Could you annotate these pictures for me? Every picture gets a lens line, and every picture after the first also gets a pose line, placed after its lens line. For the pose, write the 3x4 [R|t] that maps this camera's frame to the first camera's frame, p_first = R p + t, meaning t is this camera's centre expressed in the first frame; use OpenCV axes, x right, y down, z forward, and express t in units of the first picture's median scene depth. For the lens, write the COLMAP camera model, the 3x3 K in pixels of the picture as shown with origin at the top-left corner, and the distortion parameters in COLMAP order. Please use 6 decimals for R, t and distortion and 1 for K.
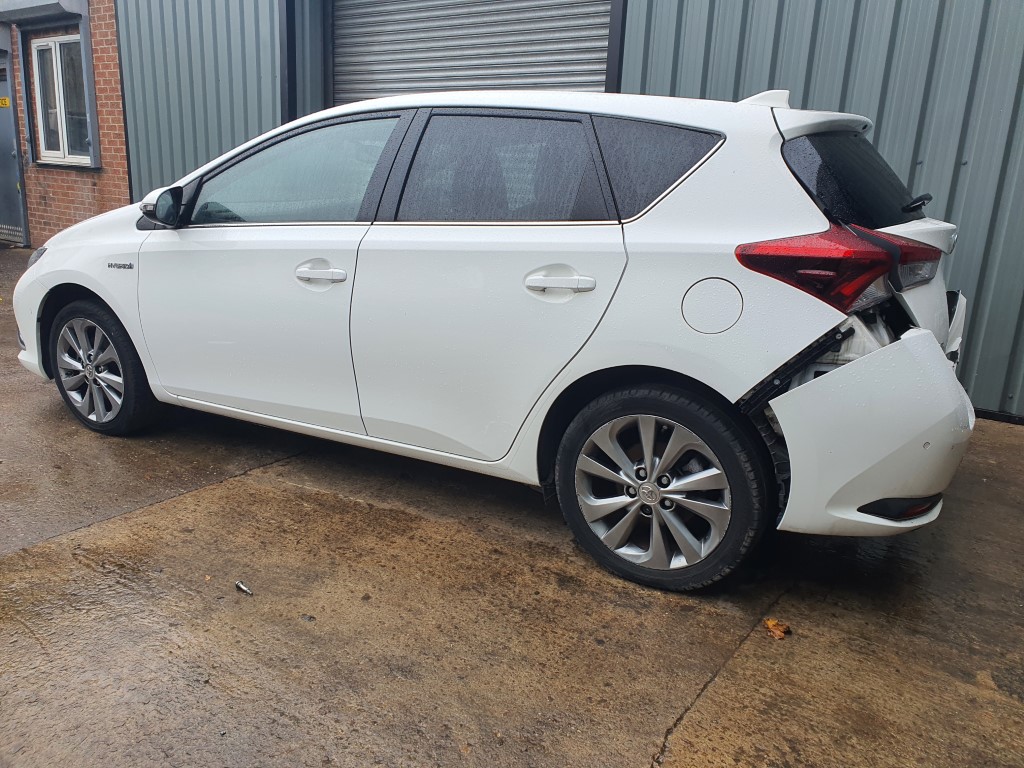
lens RADIAL K [[758.4, 0, 512.6], [0, 758.4, 380.1], [0, 0, 1]] dist [0.045832, -0.034605]
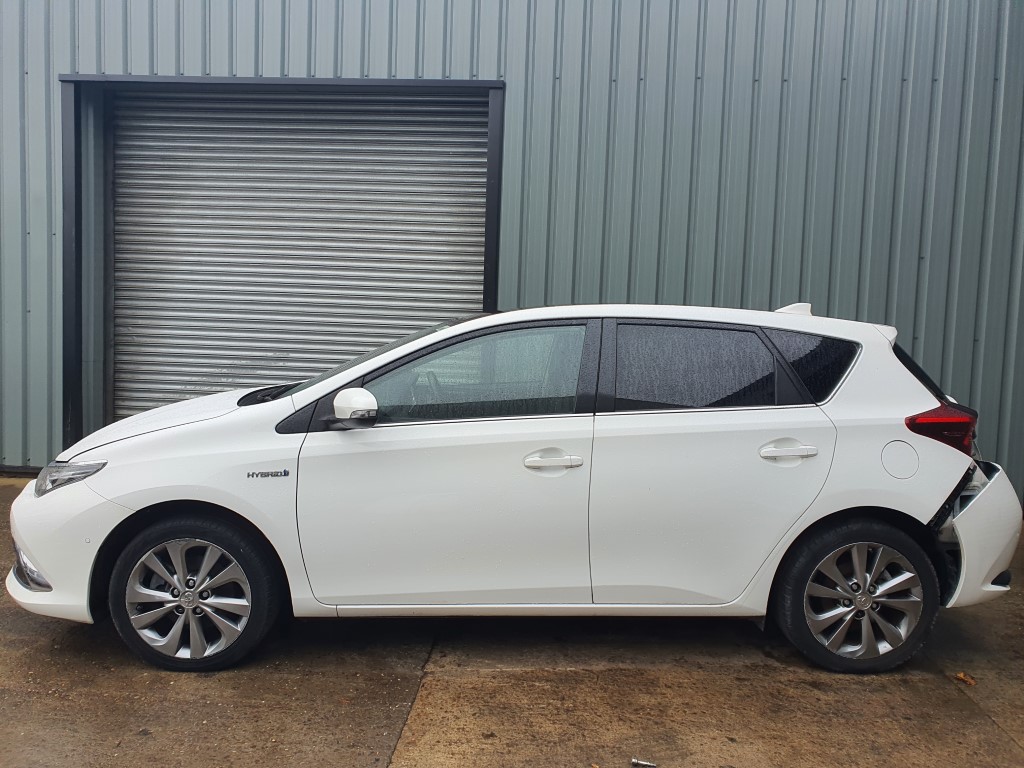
lens RADIAL K [[758.4, 0, 518.1], [0, 758.4, 376.4], [0, 0, 1]] dist [0.045832, -0.034605]
pose [[0.866263, -0.049973, 0.497083, -0.881631], [0.136436, 0.980826, -0.139161, -0.119251], [-0.480598, 0.188371, 0.856471, 0.045520]]
